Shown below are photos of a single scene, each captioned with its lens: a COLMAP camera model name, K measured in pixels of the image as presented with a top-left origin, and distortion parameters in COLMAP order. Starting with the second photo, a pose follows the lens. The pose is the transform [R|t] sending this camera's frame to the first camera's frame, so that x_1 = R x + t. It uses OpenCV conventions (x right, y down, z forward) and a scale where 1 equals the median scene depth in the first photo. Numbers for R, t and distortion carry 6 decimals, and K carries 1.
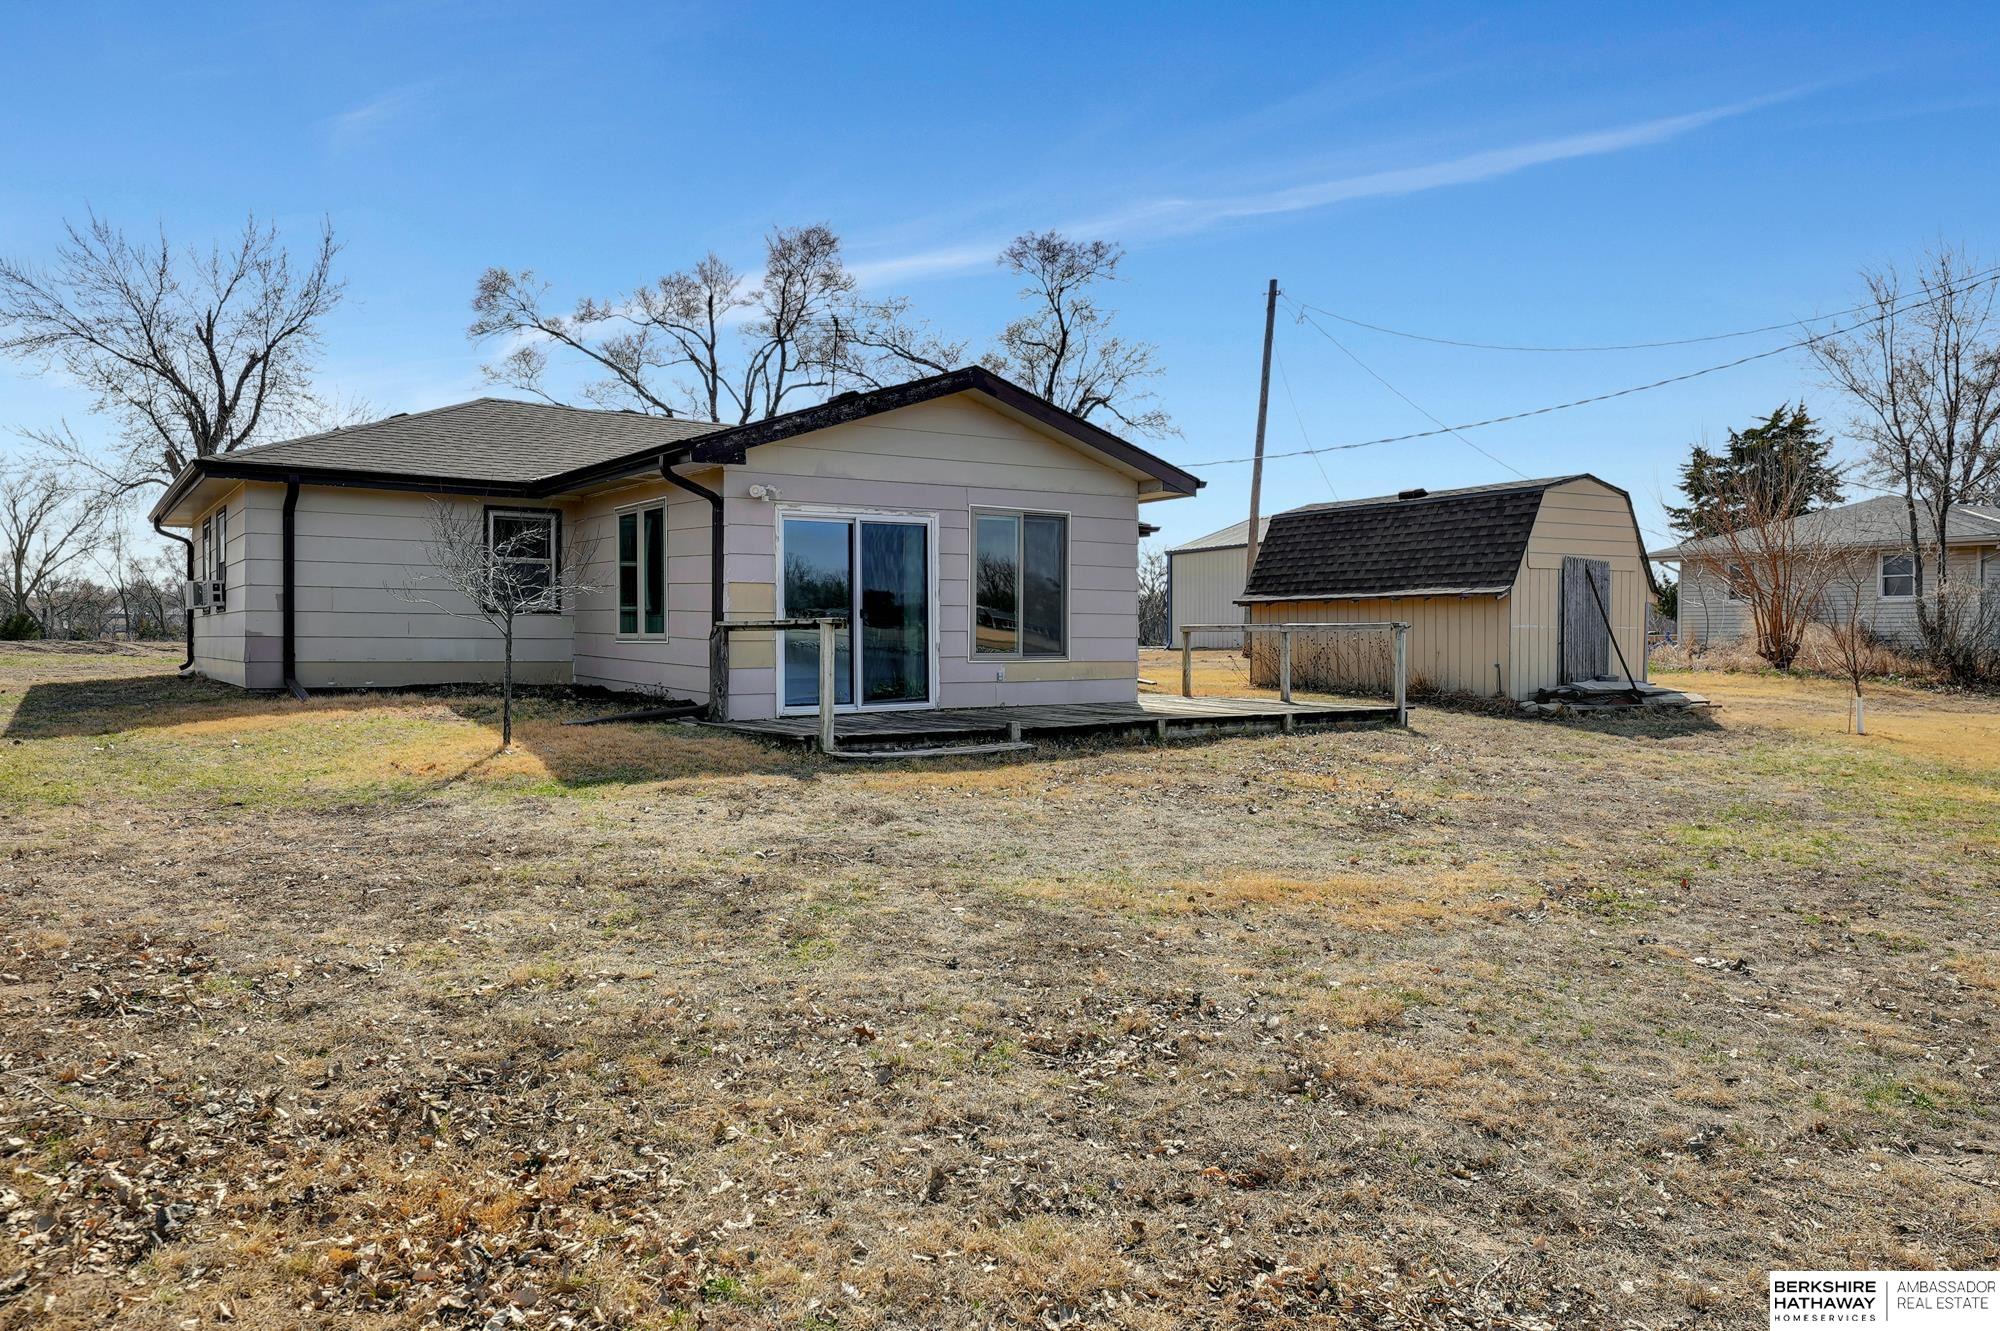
lens RADIAL K [[1405.2, 0, 1000.0], [0, 1405.2, 665.5], [0, 0, 1]] dist [0.002951, 0.002439]
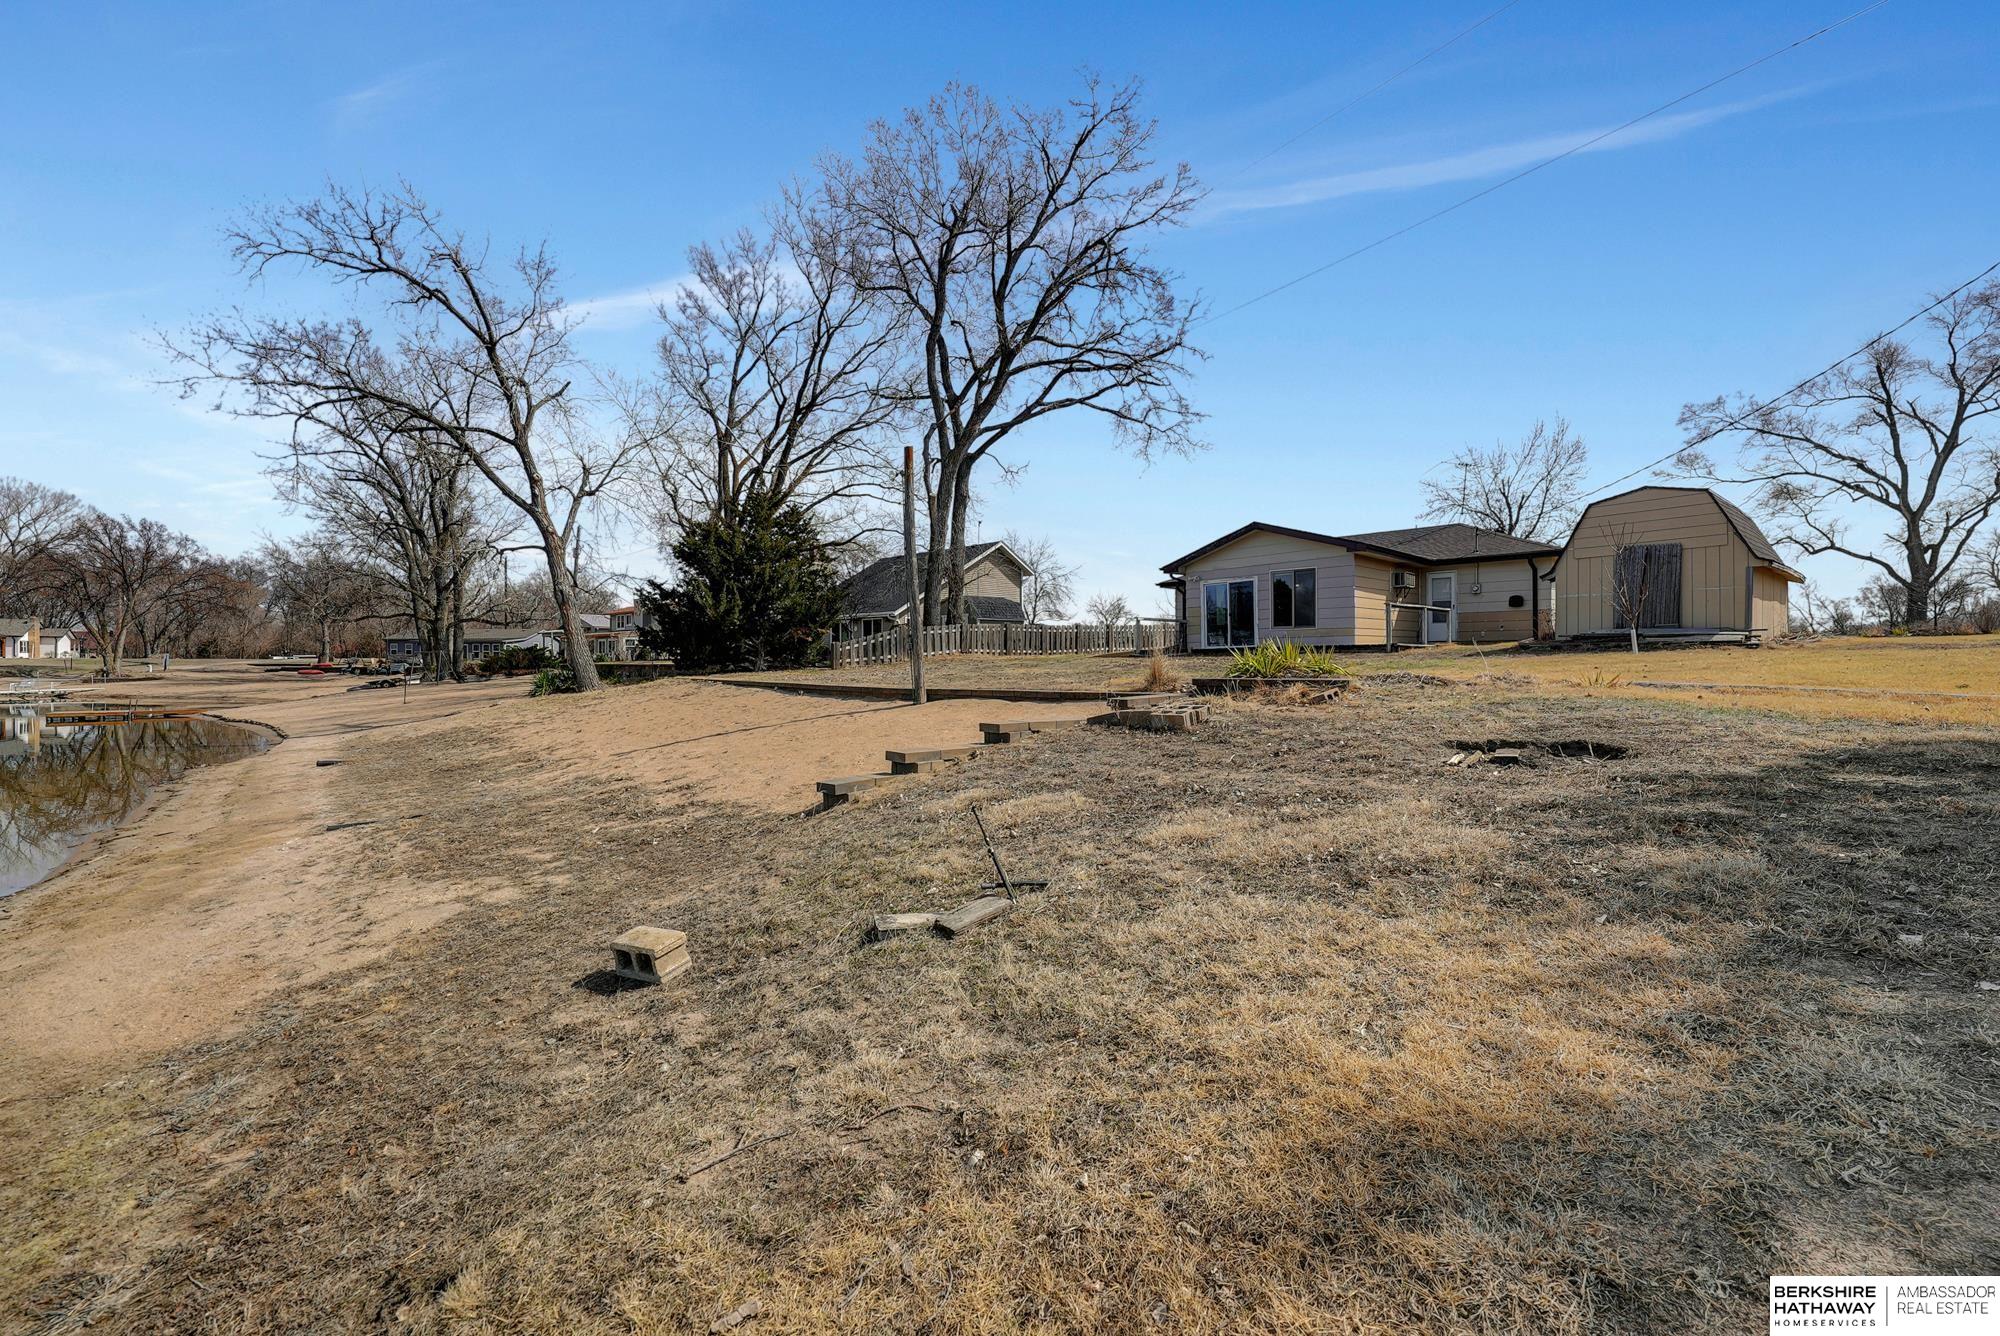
lens RADIAL K [[848.1, 0, 1000.0], [0, 848.1, 668.0], [0, 0, 1]] dist [0.000258, -0.000028]
pose [[0.143020, 0.003731, -0.989713, 1.164119], [-0.009813, 0.999949, 0.002352, 0.054899], [0.989671, 0.009376, 0.143049, 0.204998]]
